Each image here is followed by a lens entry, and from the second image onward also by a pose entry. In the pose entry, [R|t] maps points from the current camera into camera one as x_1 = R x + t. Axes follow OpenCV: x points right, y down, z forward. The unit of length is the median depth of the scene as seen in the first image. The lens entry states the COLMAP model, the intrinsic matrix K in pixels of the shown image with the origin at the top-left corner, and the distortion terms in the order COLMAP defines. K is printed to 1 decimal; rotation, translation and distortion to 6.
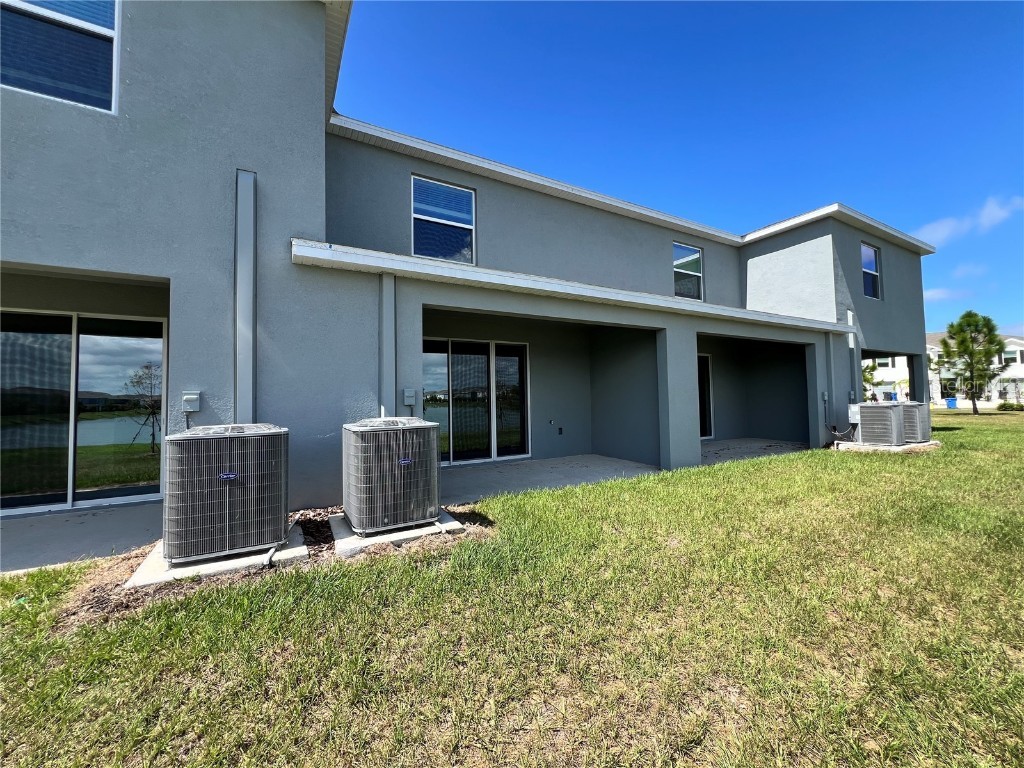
lens RADIAL K [[411.0, 0, 511.4], [0, 411.0, 382.3], [0, 0, 1]] dist [-0.000677, 0.000390]
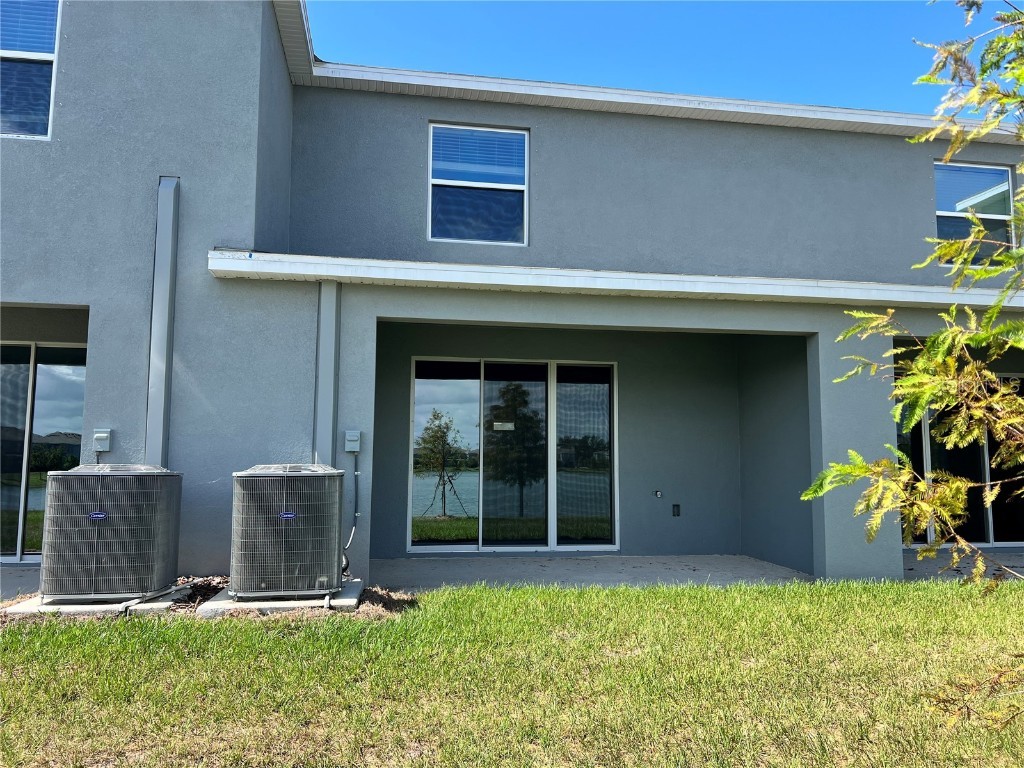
lens RADIAL K [[778.6, 0, 515.1], [0, 778.6, 385.1], [0, 0, 1]] dist [0.048124, -0.051003]
pose [[0.939164, -0.010674, -0.343303, 0.508084], [-0.009797, 0.998278, -0.057839, 0.012908], [0.343329, 0.057683, 0.937442, -0.237661]]
